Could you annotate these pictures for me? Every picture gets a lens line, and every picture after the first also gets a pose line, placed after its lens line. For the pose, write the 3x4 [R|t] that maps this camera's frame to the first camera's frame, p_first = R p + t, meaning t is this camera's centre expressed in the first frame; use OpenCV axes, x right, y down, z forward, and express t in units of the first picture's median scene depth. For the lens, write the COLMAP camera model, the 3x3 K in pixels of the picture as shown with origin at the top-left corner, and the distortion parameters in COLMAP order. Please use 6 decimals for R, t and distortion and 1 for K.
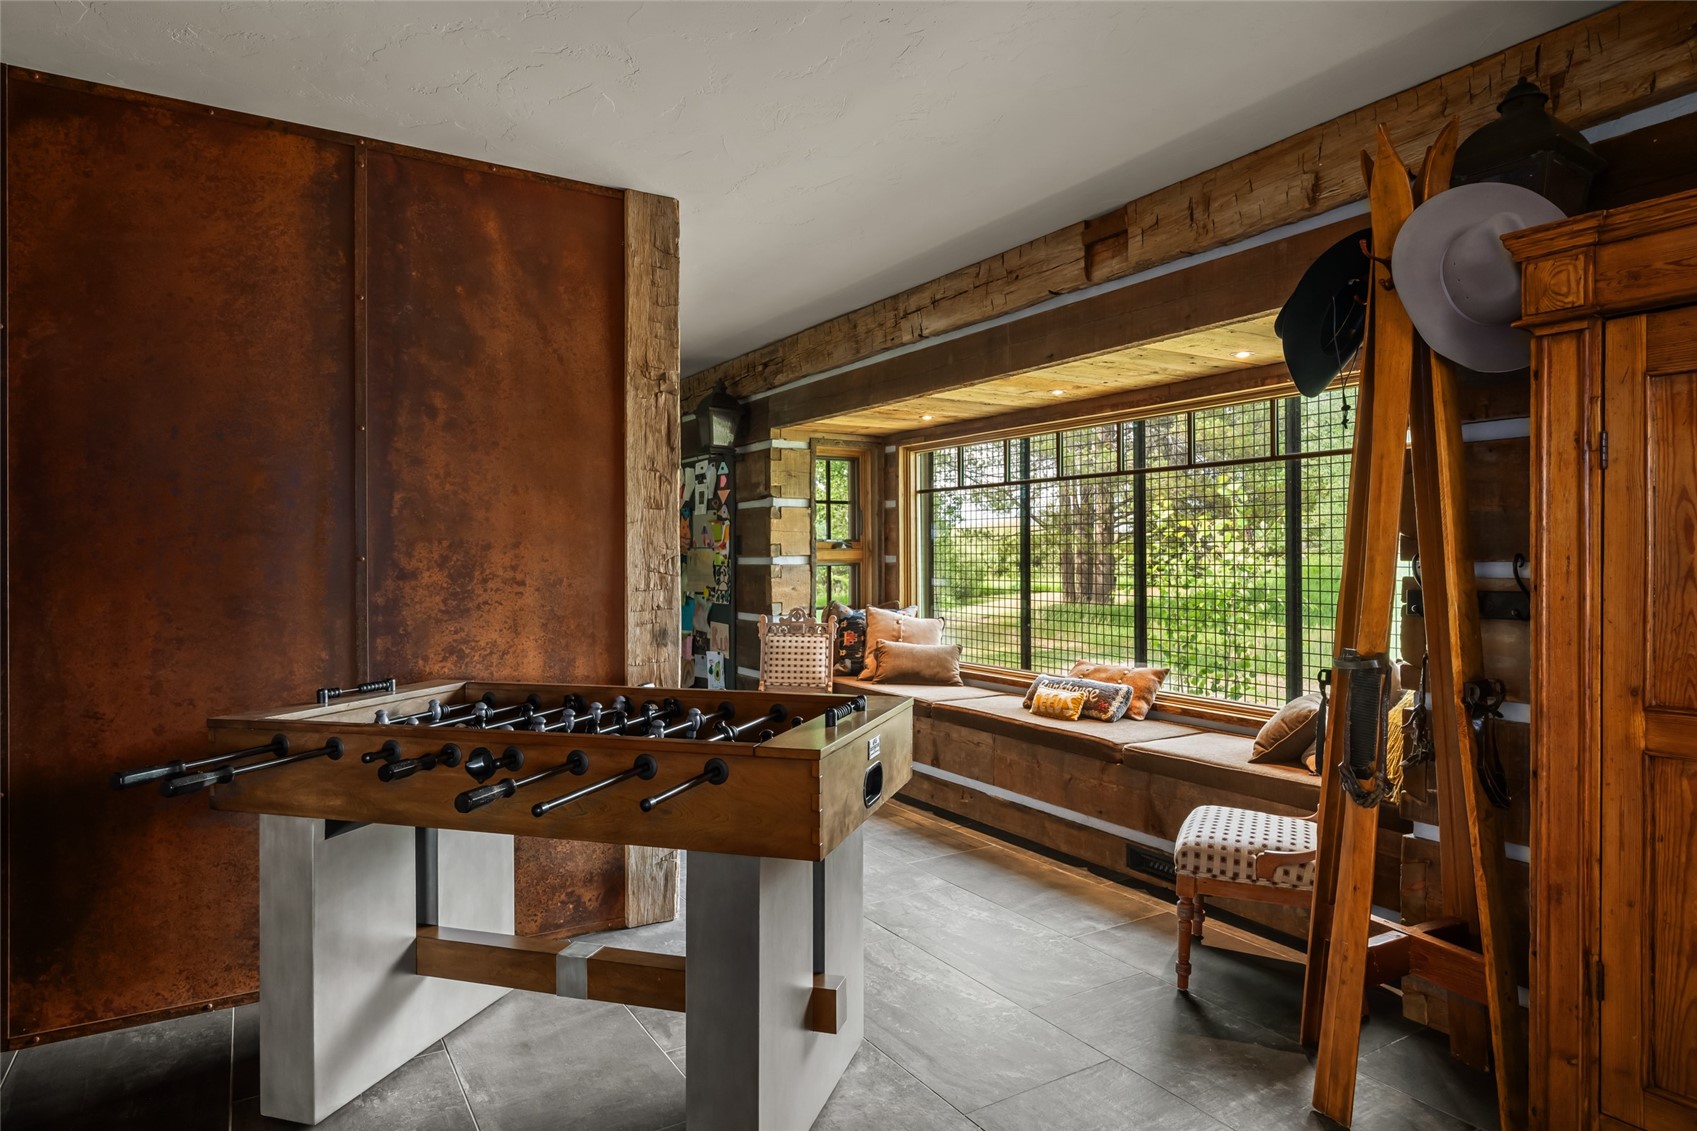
lens RADIAL K [[1020.9, 0, 850.6], [0, 1020.9, 565.0], [0, 0, 1]] dist [-0.002165, 0.000897]
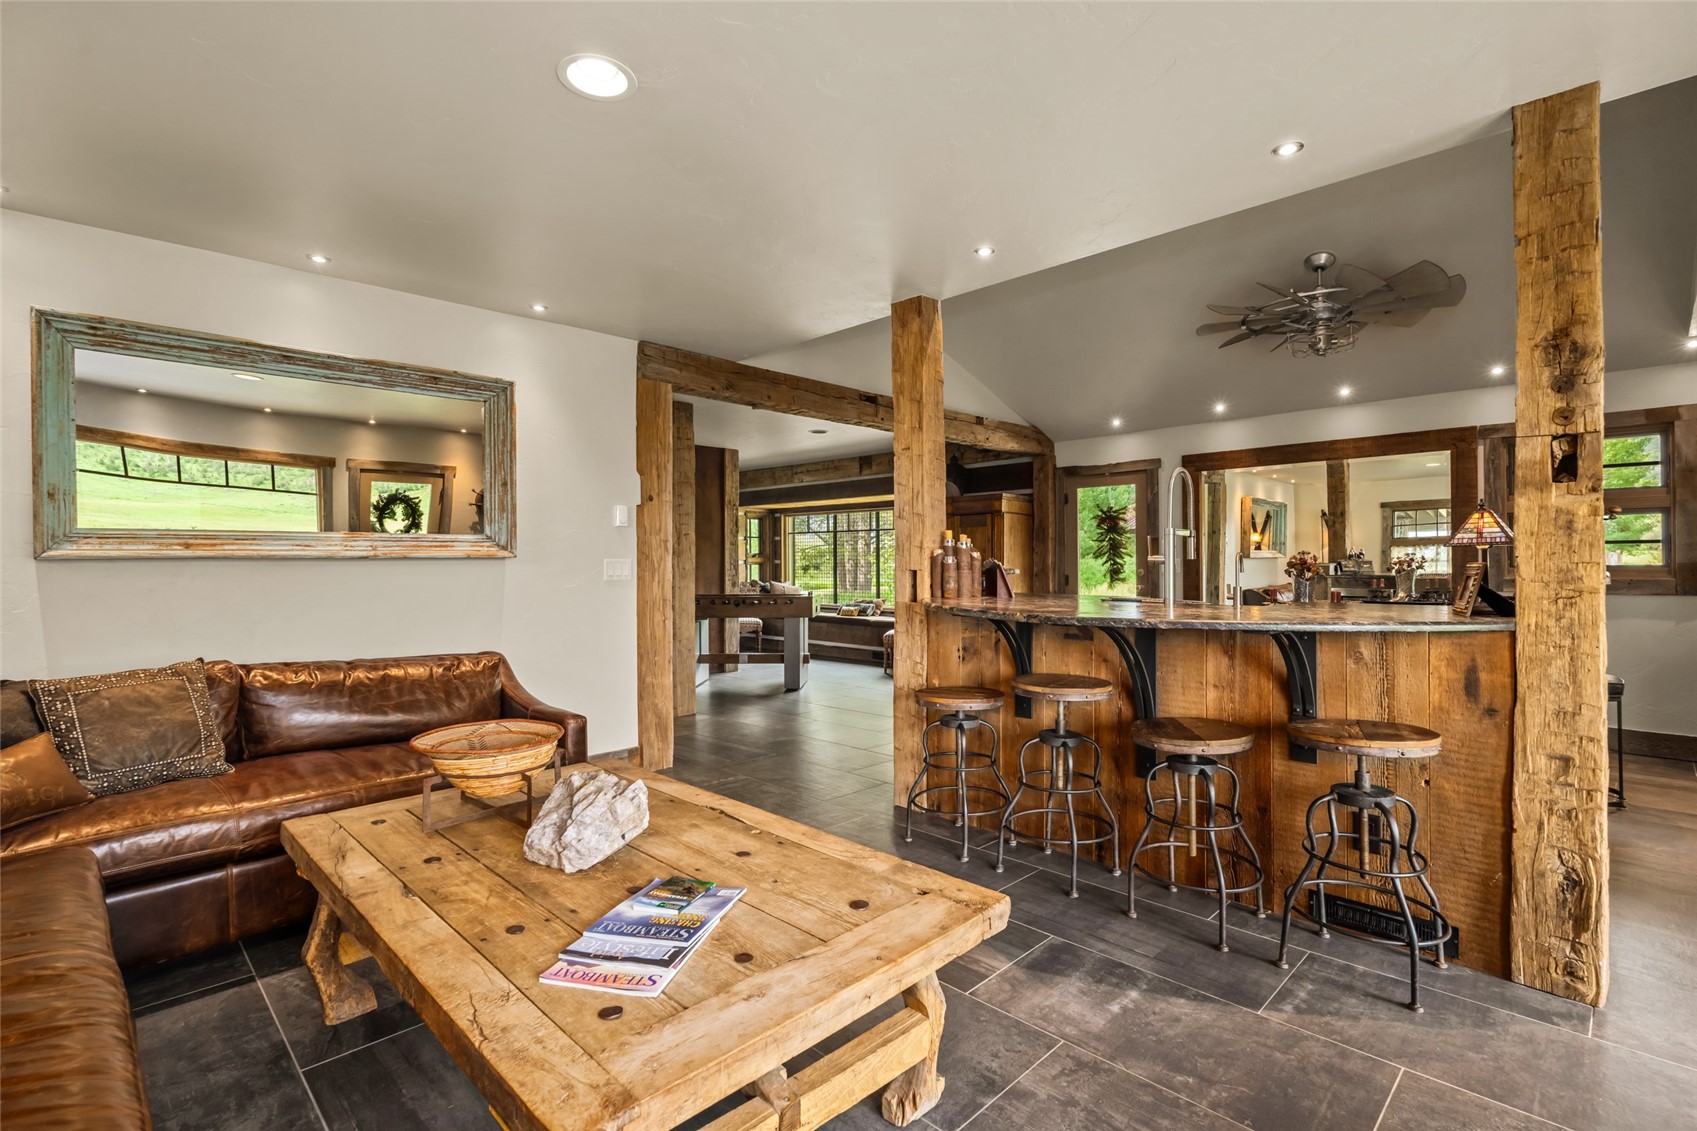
lens RADIAL K [[790.8, 0, 853.9], [0, 790.8, 560.2], [0, 0, 1]] dist [-0.002473, -0.000487]
pose [[0.973289, 0.004357, 0.229541, -0.232359], [-0.002108, 0.999947, -0.010042, 0.010630], [-0.229572, 0.009290, 0.973247, -0.915646]]
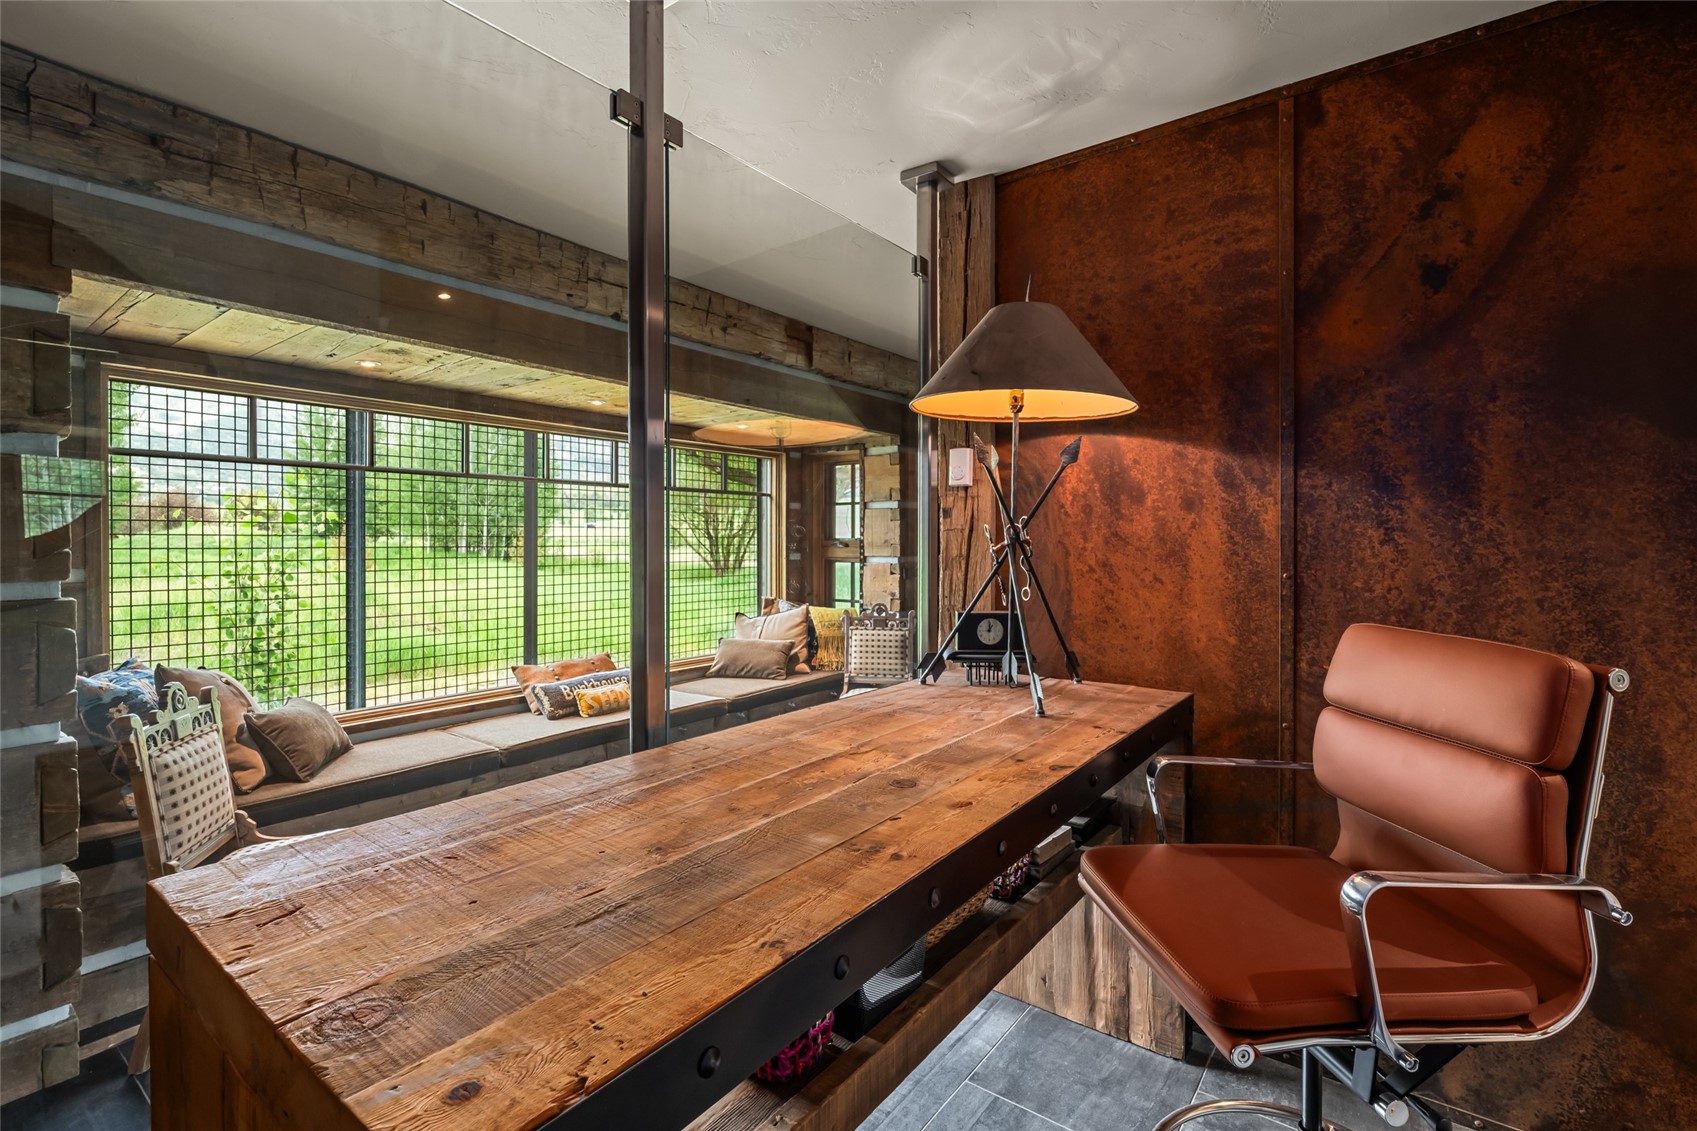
lens RADIAL K [[772.3, 0, 852.4], [0, 772.3, 556.9], [0, 0, 1]] dist [0.000569, -0.000147]
pose [[-0.364238, -0.000521, 0.931306, -0.490139], [0.020395, 0.999756, 0.008536, -0.009707], [-0.931083, 0.022104, -0.364138, 0.811795]]
